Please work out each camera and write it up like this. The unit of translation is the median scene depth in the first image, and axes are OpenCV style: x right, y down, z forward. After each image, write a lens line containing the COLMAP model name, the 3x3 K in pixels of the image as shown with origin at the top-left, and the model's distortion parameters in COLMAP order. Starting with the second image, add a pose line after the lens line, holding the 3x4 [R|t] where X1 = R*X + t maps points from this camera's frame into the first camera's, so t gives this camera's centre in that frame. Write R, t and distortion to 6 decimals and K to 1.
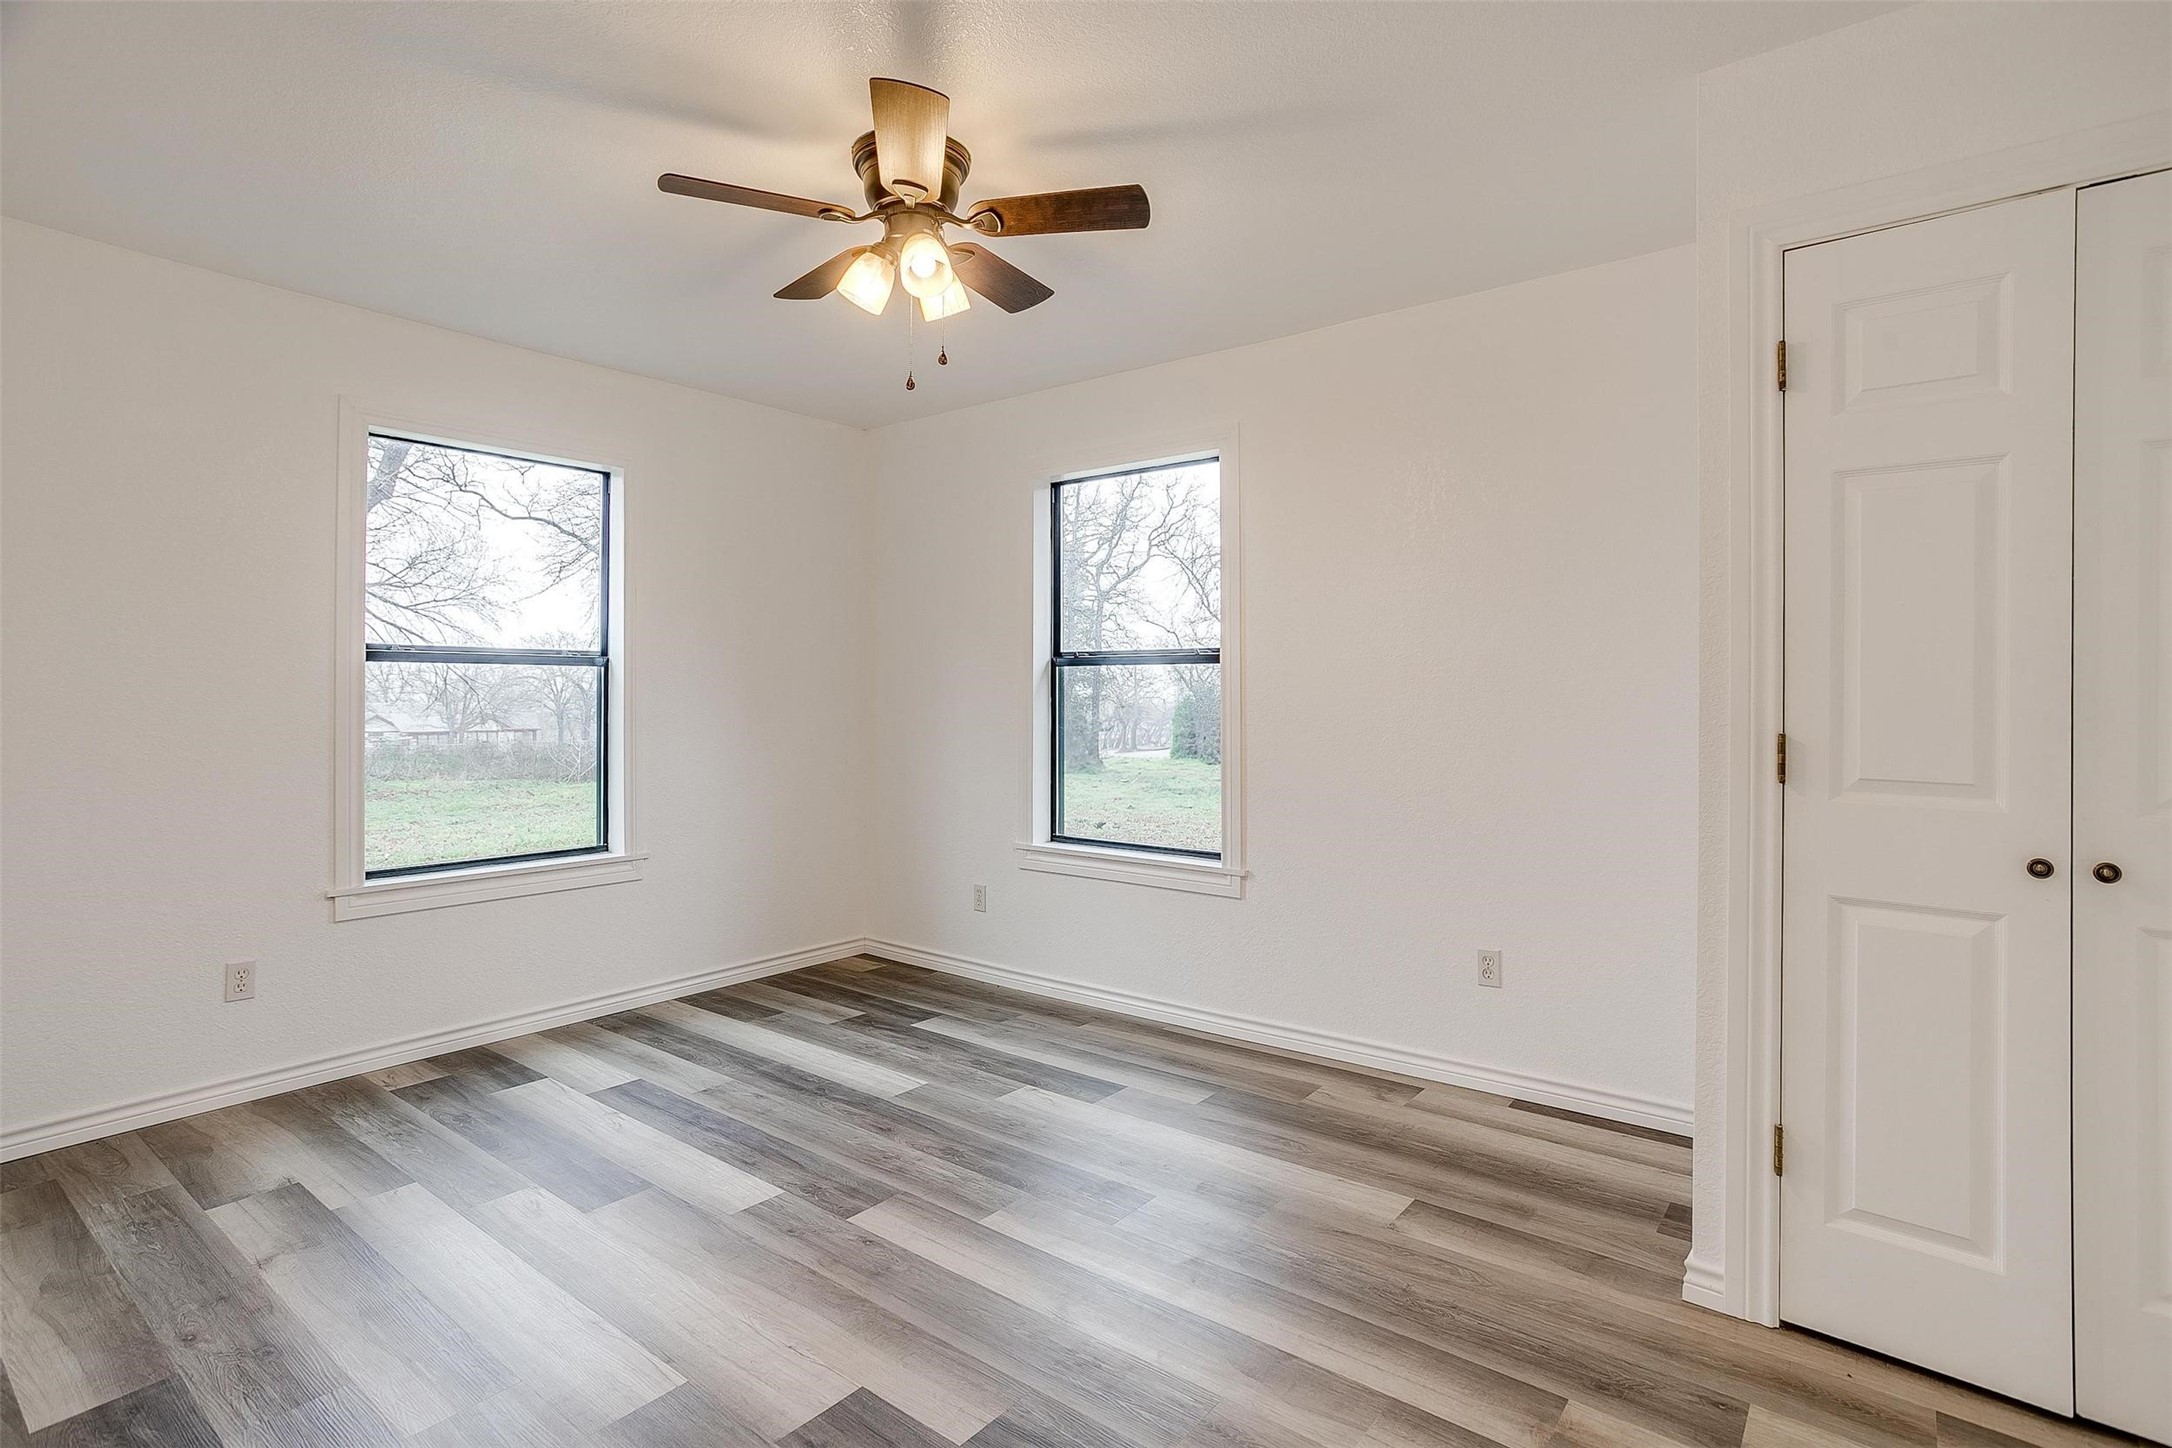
lens RADIAL K [[999.2, 0, 1054.8], [0, 999.2, 687.5], [0, 0, 1]] dist [-0.049106, 0.030148]
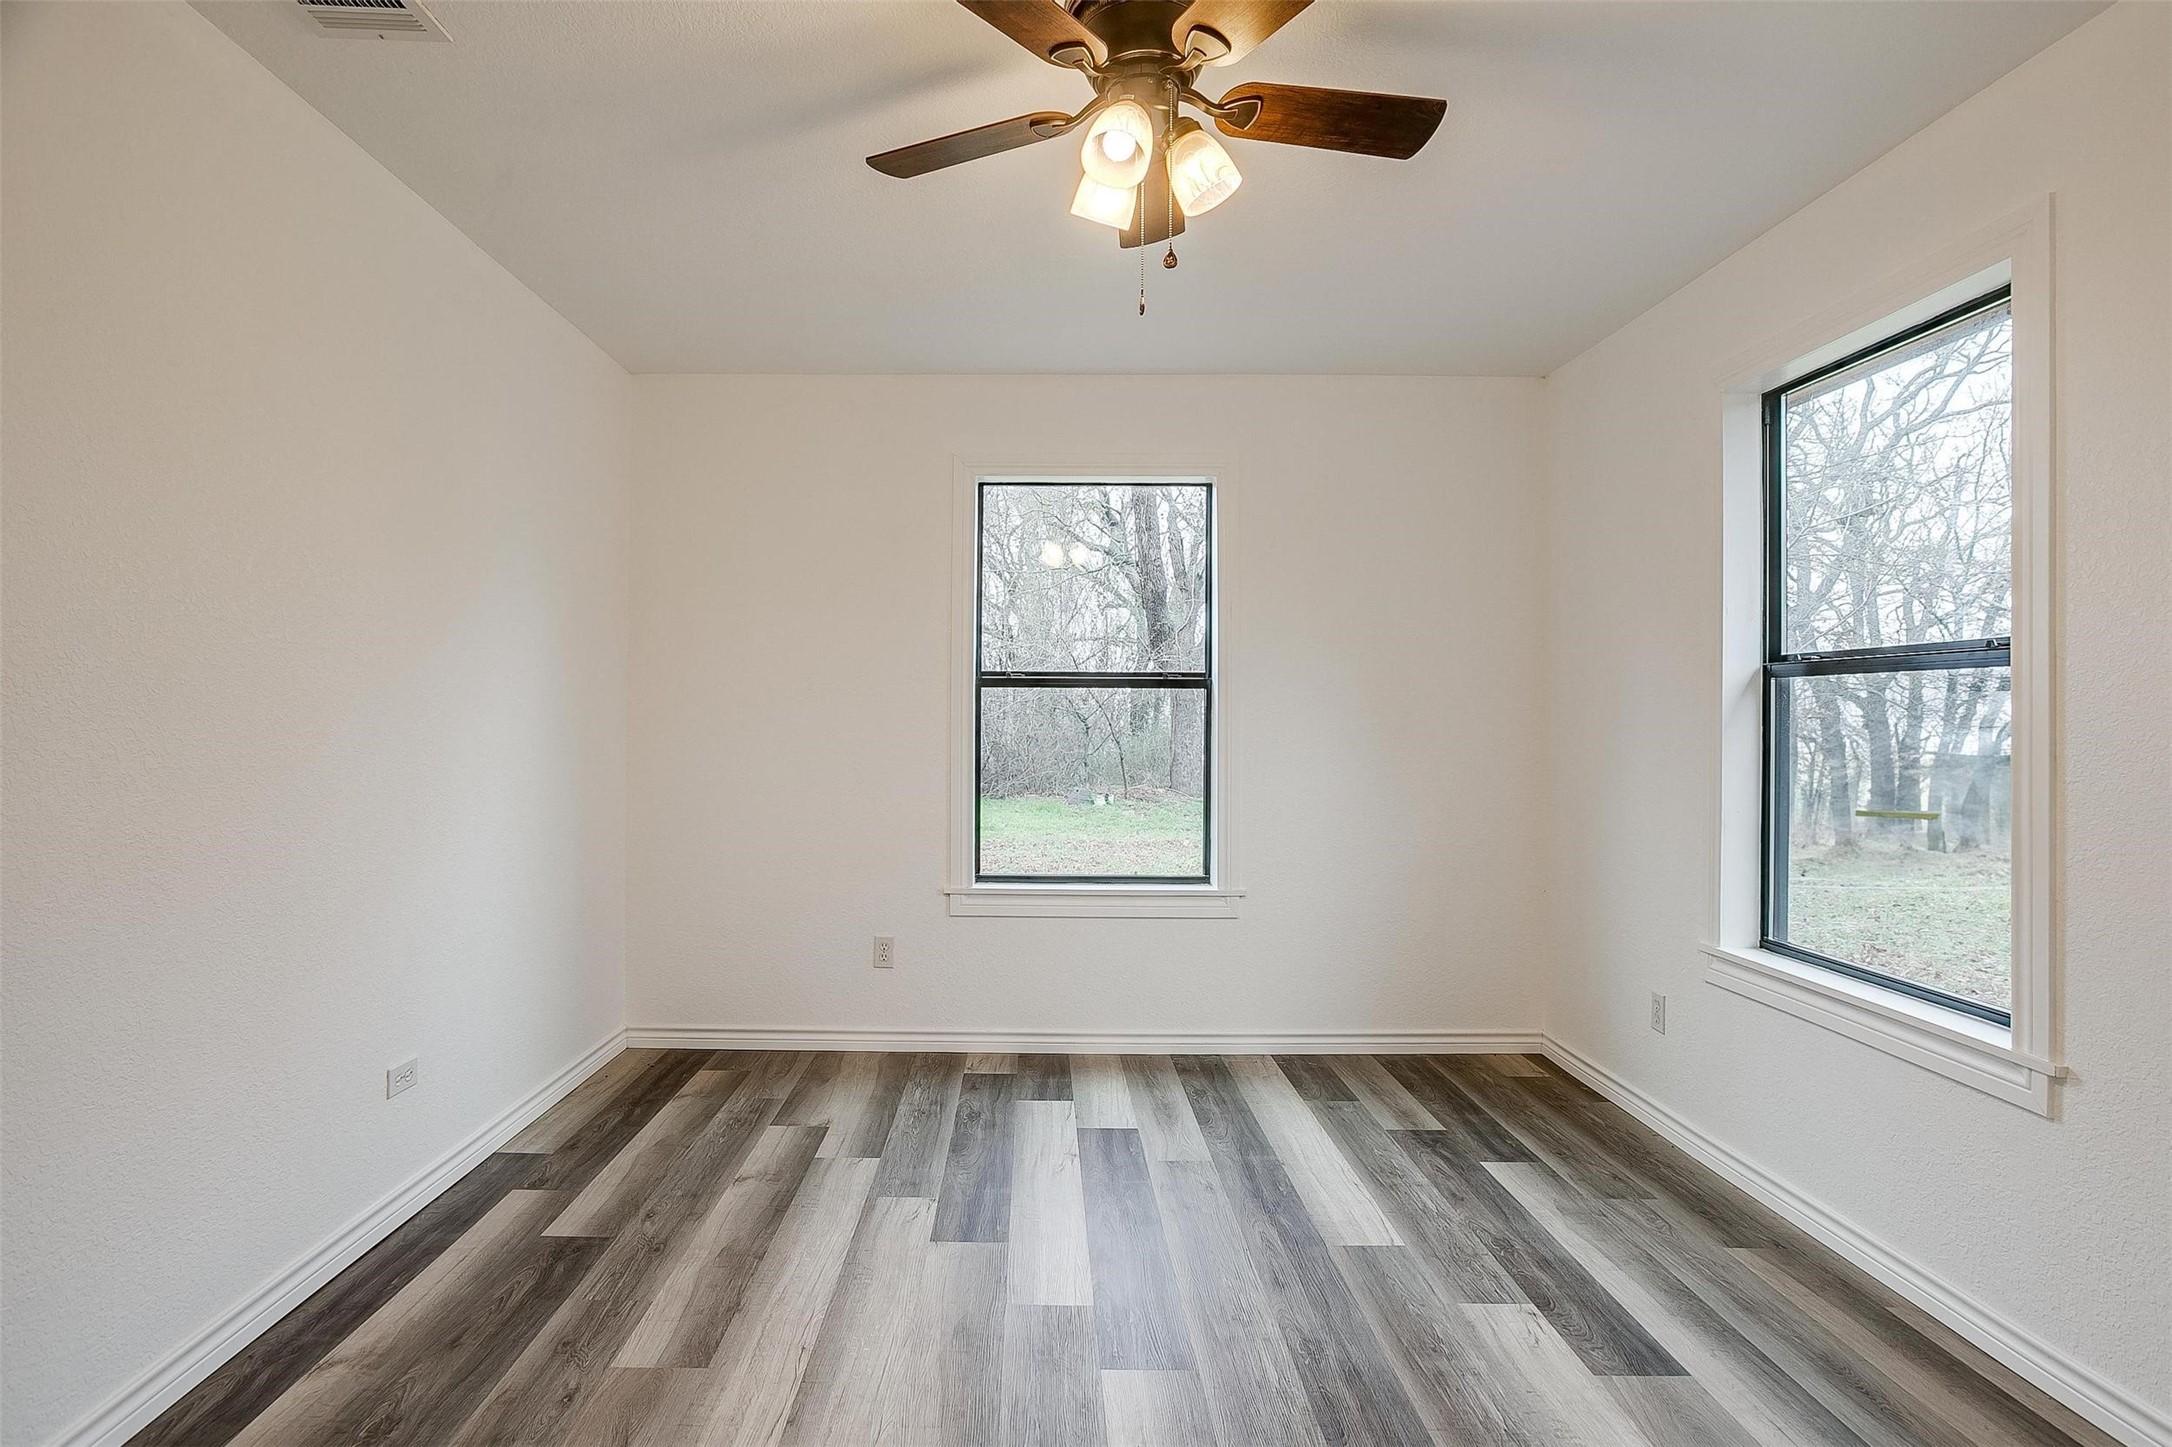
lens RADIAL K [[1061.2, 0, 1086.5], [0, 1061.2, 716.0], [0, 0, 1]] dist [-0.057336, 0.031390]
pose [[0.654190, 0.002282, -0.756327, 0.269518], [-0.000537, 0.999997, 0.002553, 0.002945], [0.756330, -0.001264, 0.654189, 0.278636]]
